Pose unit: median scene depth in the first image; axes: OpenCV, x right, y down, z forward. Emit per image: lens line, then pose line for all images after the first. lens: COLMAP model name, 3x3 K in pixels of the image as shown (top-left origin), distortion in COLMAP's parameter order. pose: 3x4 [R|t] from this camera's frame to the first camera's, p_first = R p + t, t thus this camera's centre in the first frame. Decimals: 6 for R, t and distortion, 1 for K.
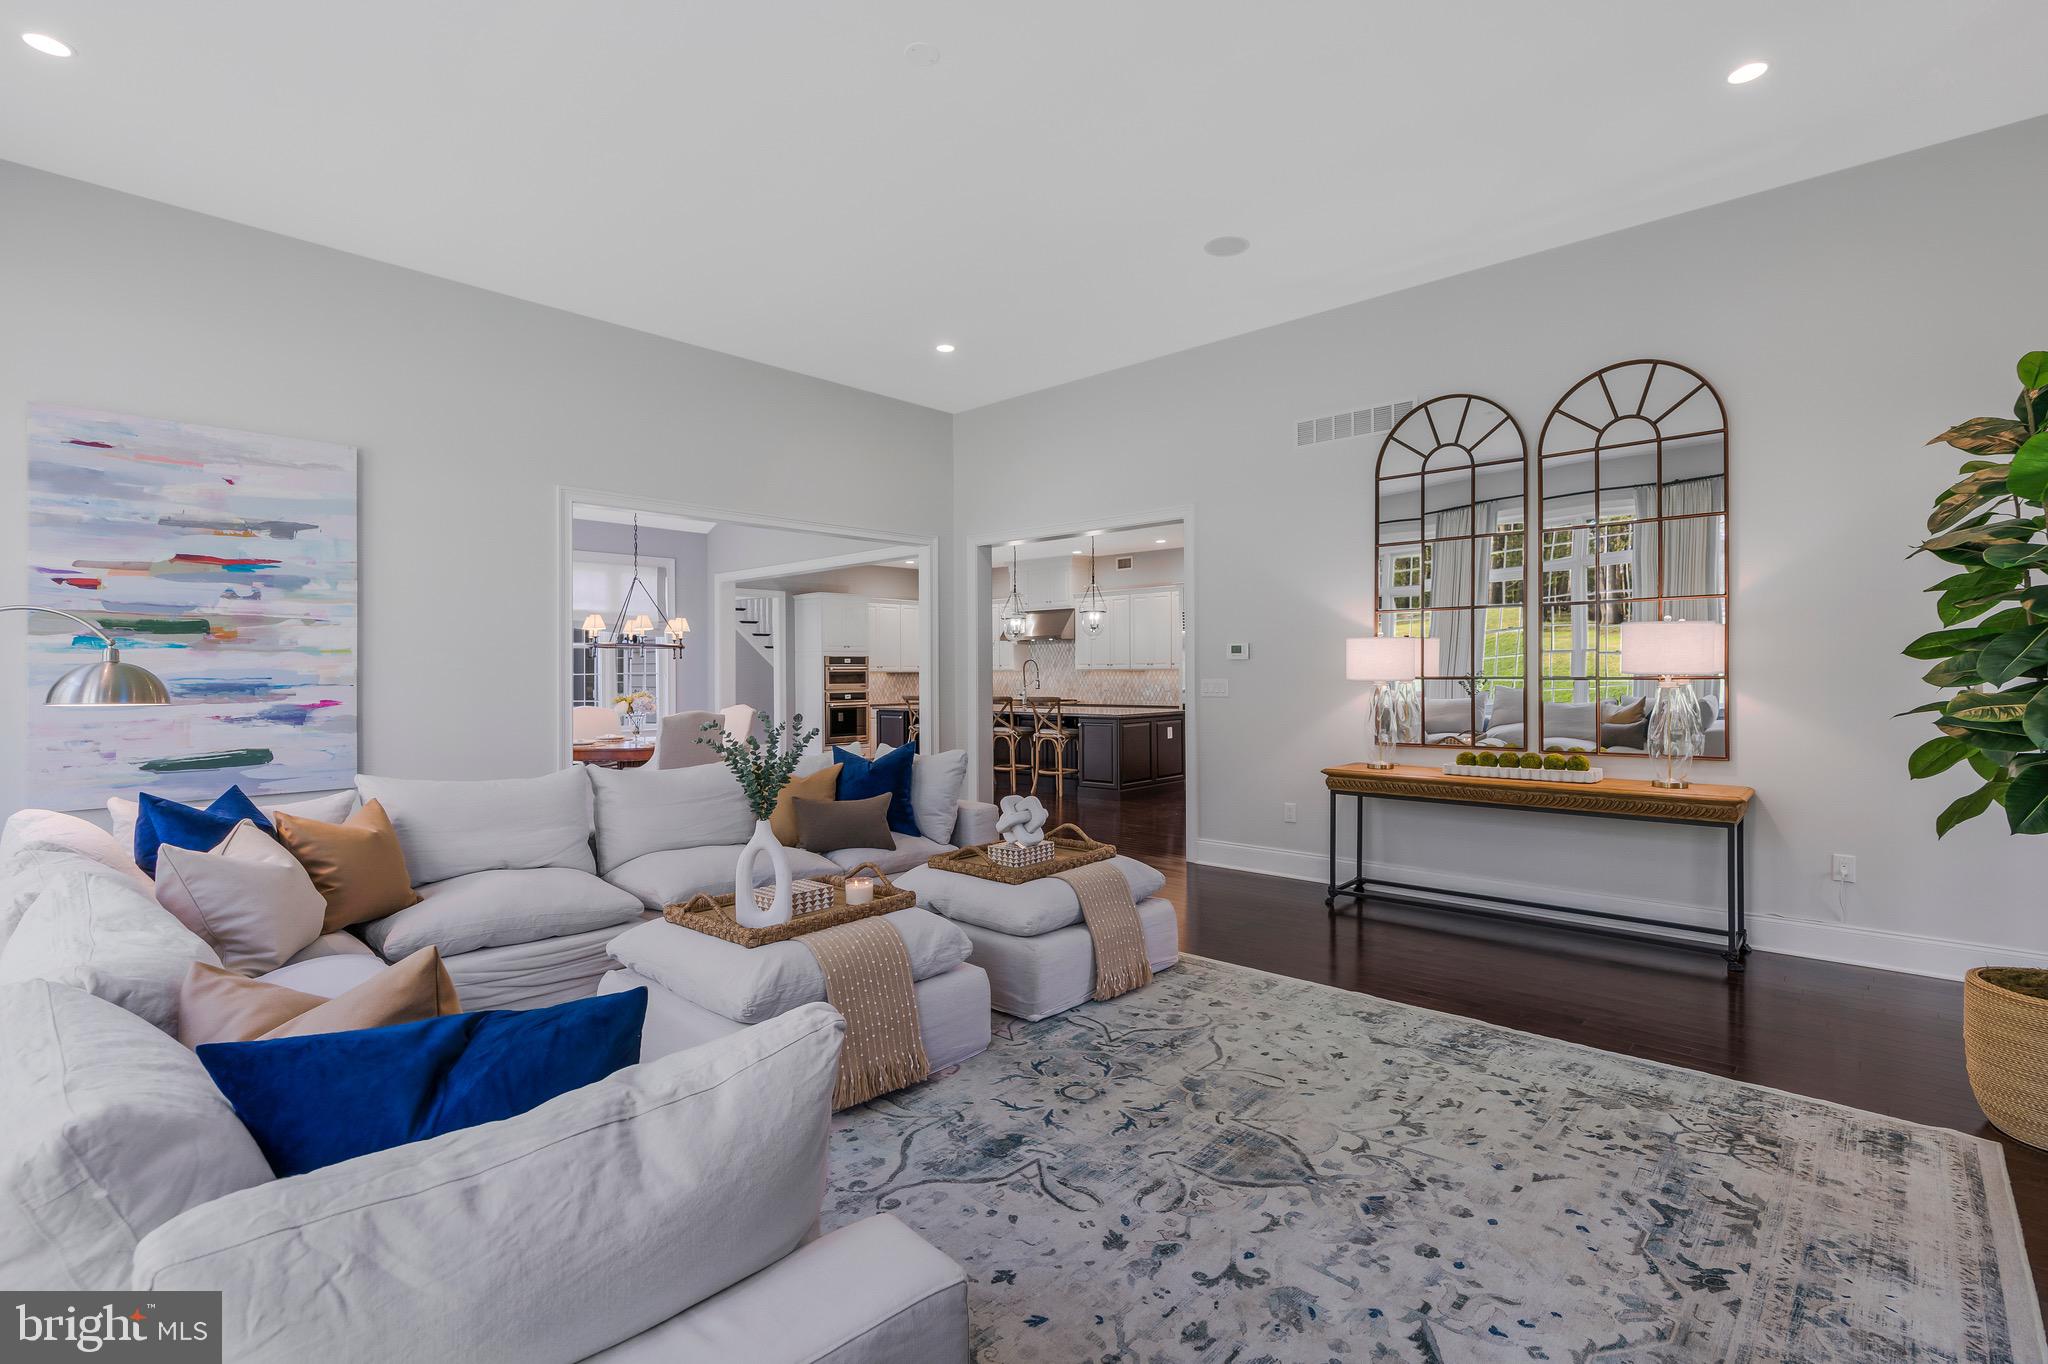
lens RADIAL K [[944.5, 0, 1031.9], [0, 944.5, 683.0], [0, 0, 1]] dist [-0.010305, 0.006792]
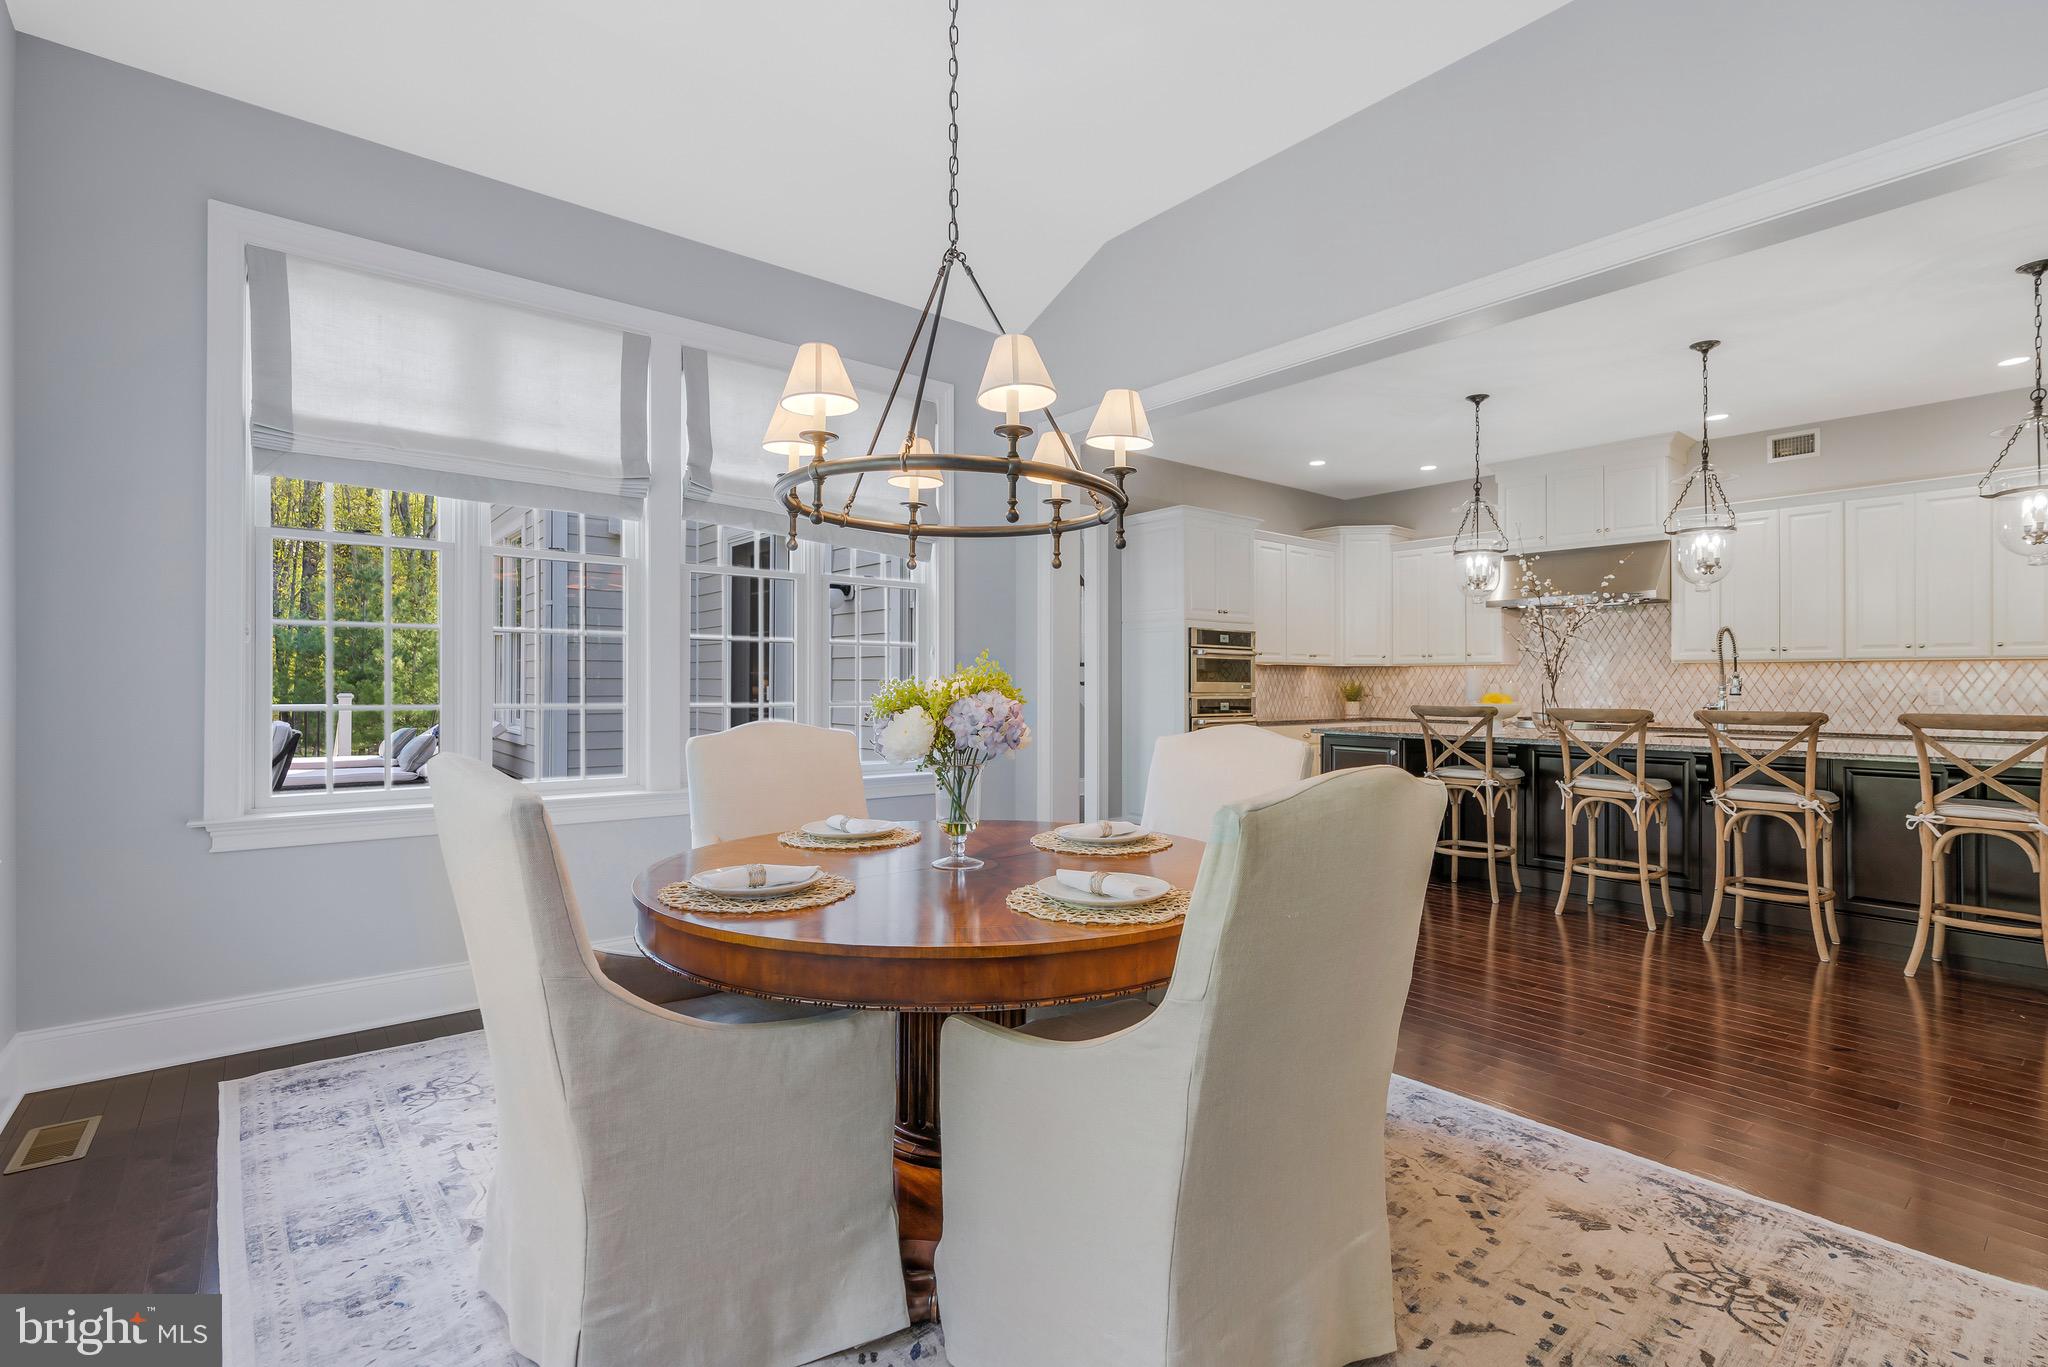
lens RADIAL K [[944.5, 0, 1039.7], [0, 944.5, 666.5], [0, 0, 1]] dist [-0.010305, 0.006792]
pose [[0.990259, 0.010194, -0.138868, -0.658372], [-0.014452, 0.999455, -0.029689, 0.027233], [0.138489, 0.031406, 0.989866, 1.360995]]
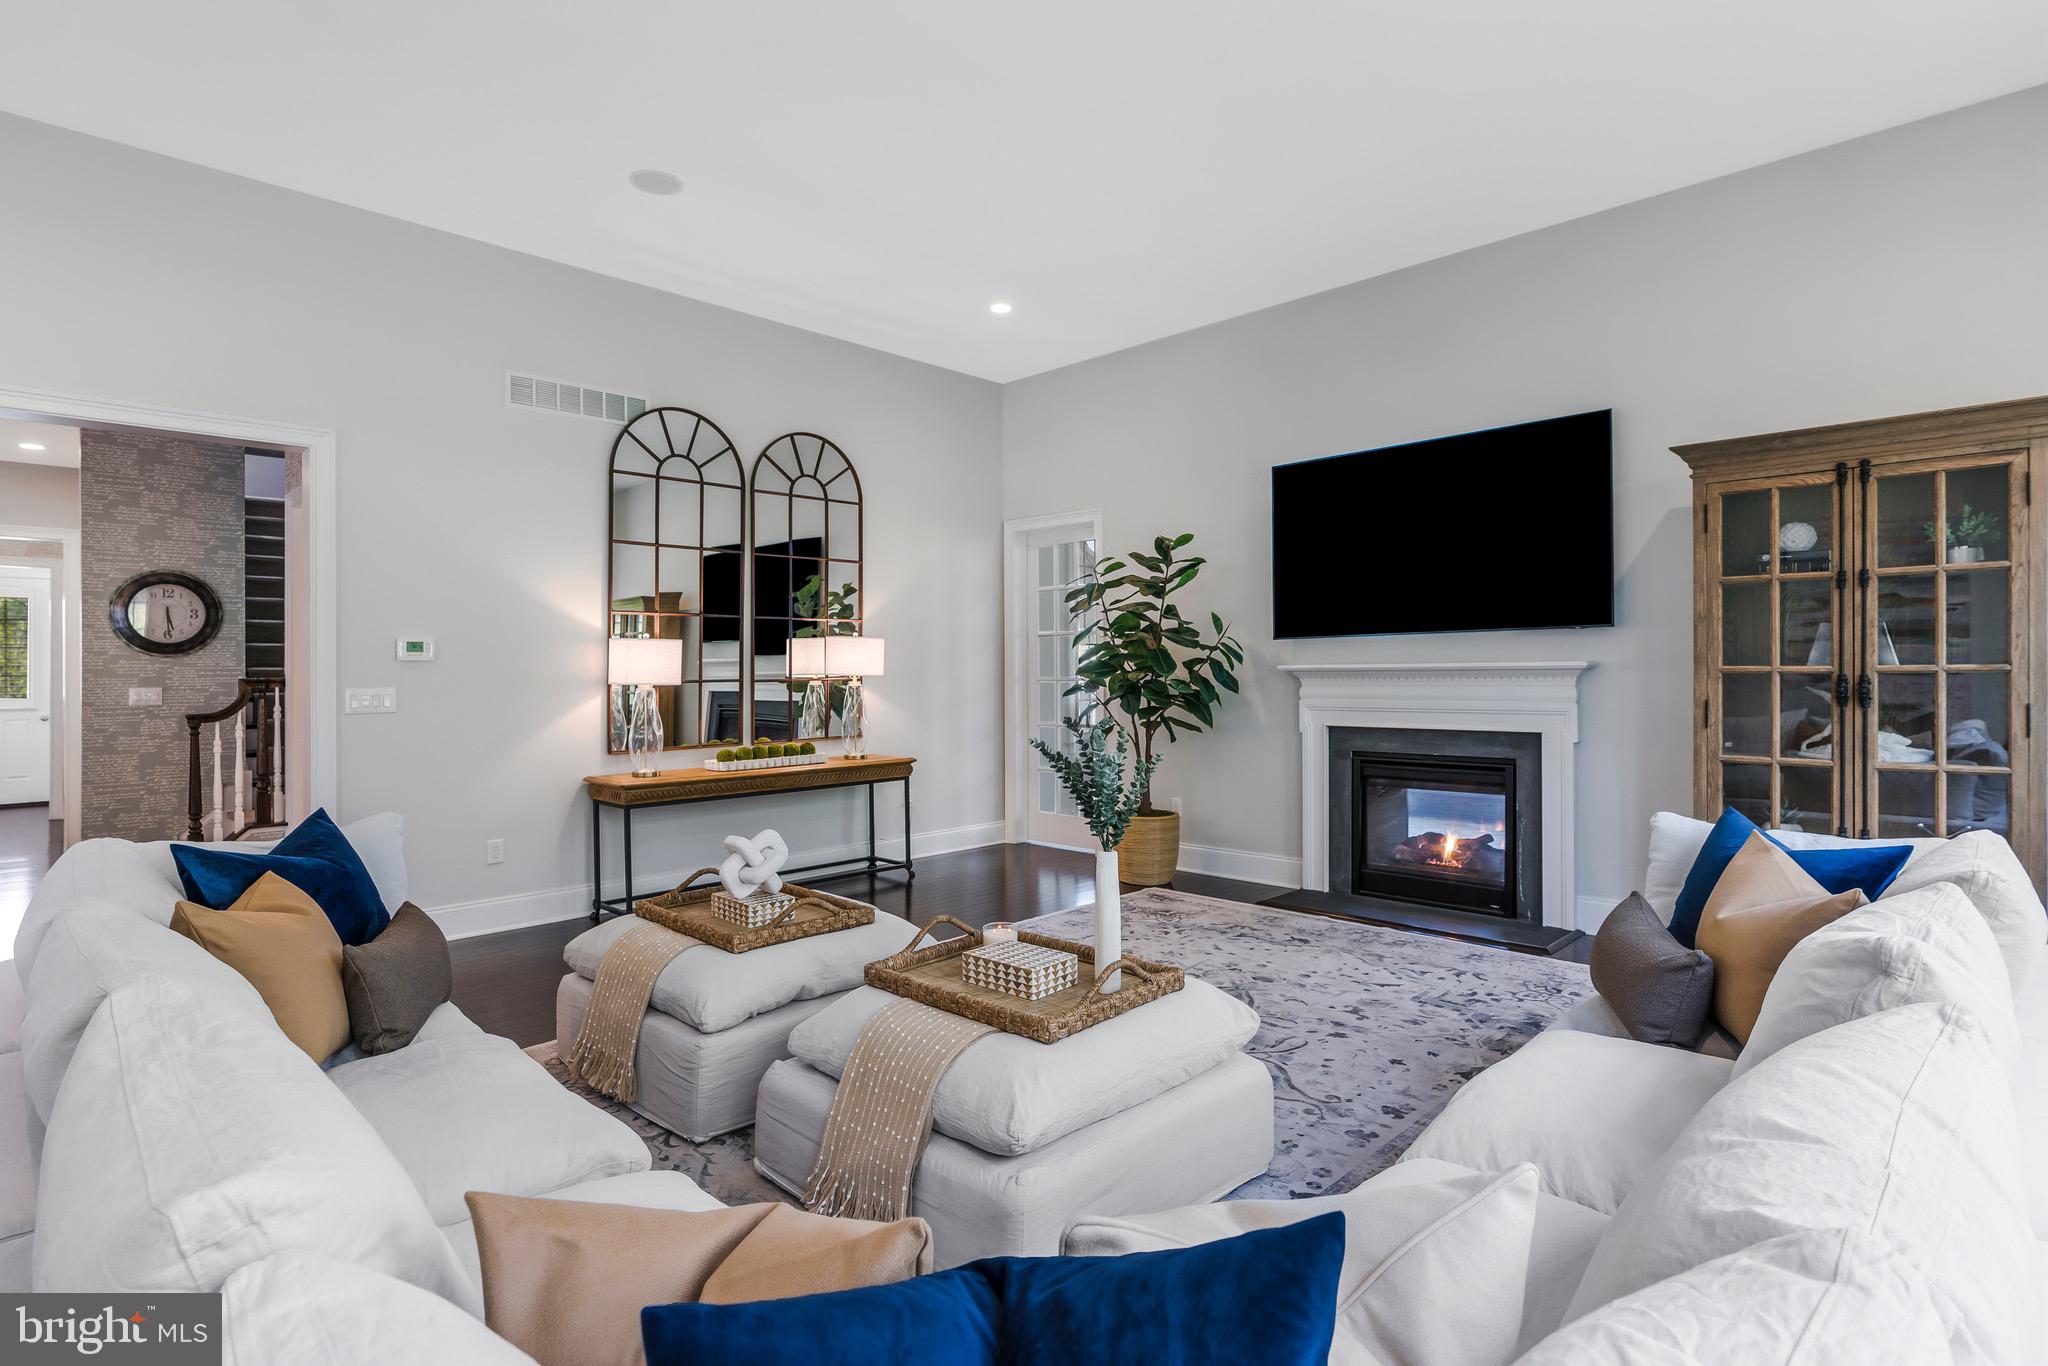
lens RADIAL K [[1022.6, 0, 1010.1], [0, 1022.6, 672.6], [0, 0, 1]] dist [0.001211, 0.000743]
pose [[0.047287, 0.003451, 0.998875, -0.784331], [0.019549, 0.999799, -0.004379, -0.003628], [-0.998690, 0.019734, 0.047210, 0.699659]]
